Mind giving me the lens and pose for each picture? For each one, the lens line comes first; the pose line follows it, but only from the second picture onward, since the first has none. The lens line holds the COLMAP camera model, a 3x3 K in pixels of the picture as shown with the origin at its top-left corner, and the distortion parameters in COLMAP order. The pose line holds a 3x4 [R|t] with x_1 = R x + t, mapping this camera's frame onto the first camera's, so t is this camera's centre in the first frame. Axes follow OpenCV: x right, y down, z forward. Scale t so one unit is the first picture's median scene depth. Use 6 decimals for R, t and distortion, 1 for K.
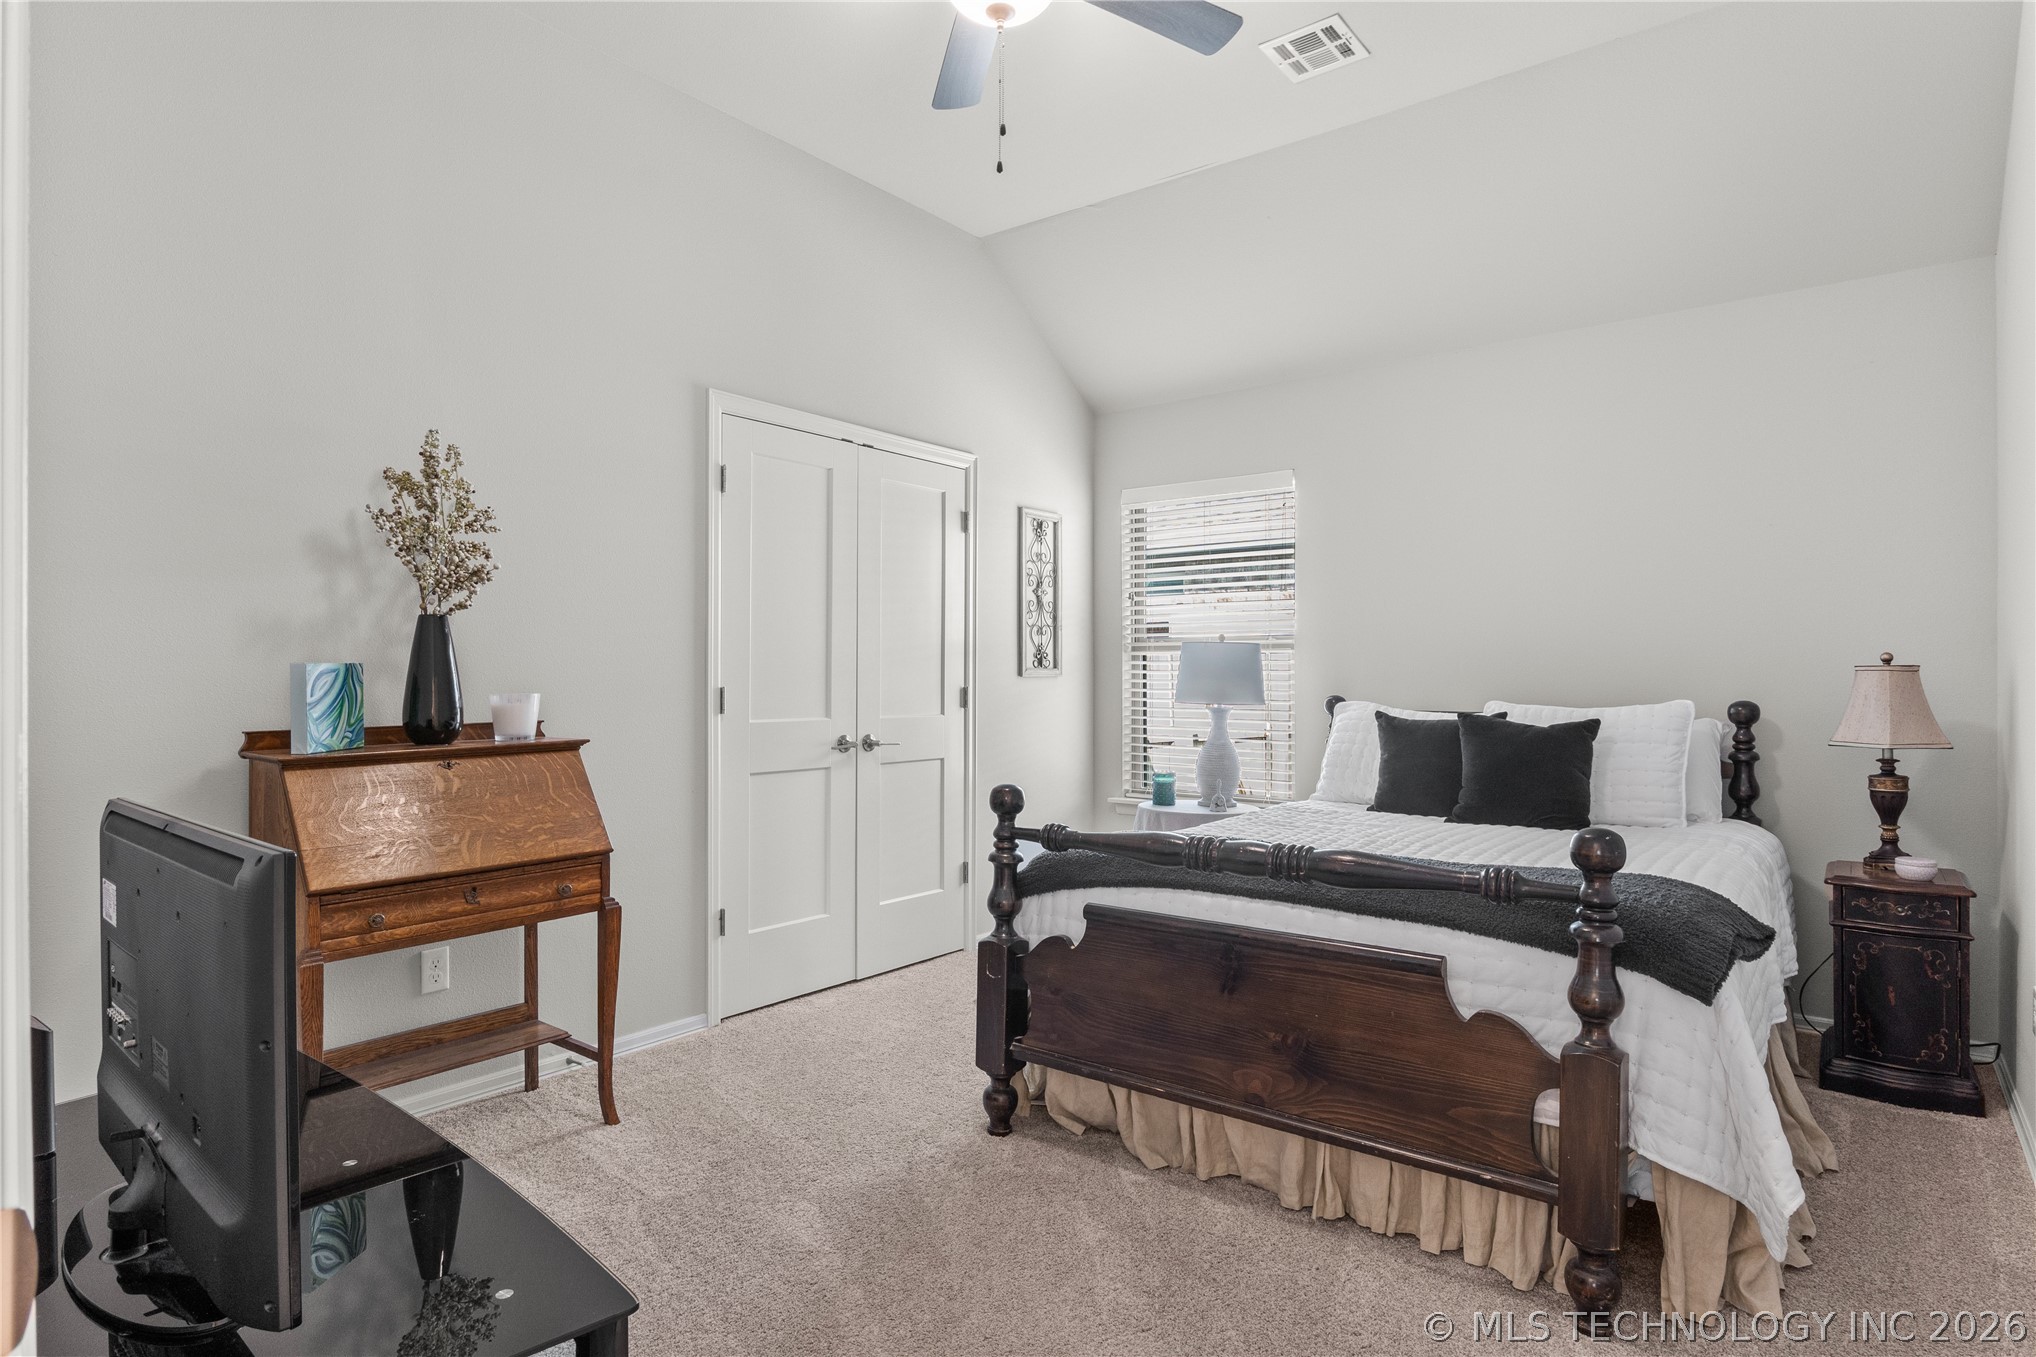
lens RADIAL K [[1091.0, 0, 1023.1], [0, 1091.0, 670.9], [0, 0, 1]] dist [-0.003759, -0.000557]
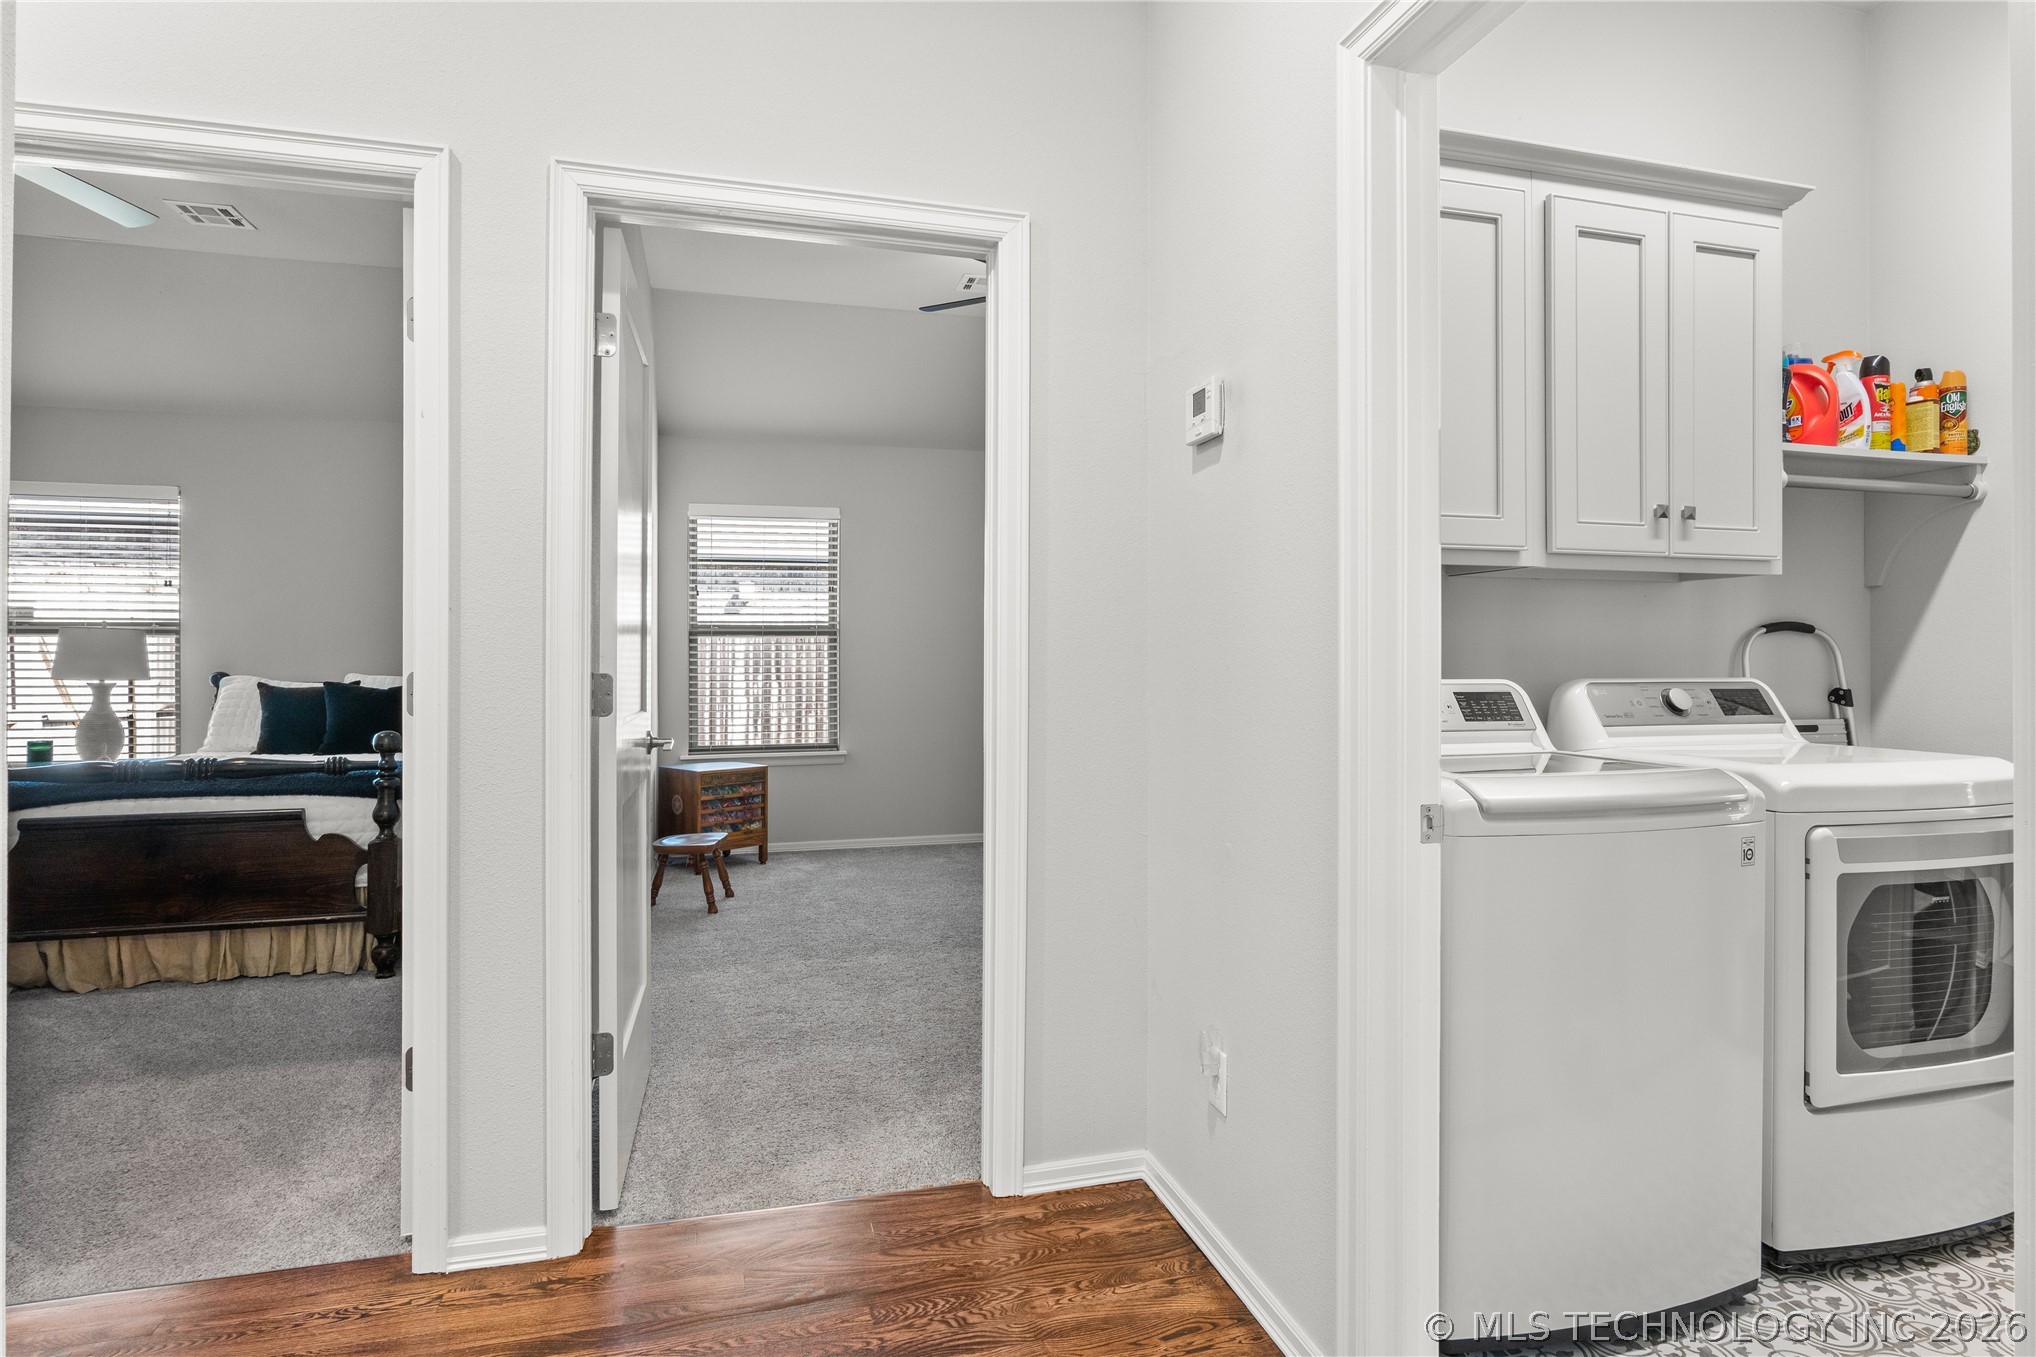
lens RADIAL K [[1091.0, 0, 1023.1], [0, 1091.0, 670.9], [0, 0, 1]] dist [-0.003759, -0.000557]
pose [[0.599149, -0.008594, 0.800592, -0.324903], [-0.004728, 0.999887, 0.014272, -0.001986], [-0.800624, -0.012336, 0.599040, -0.979096]]
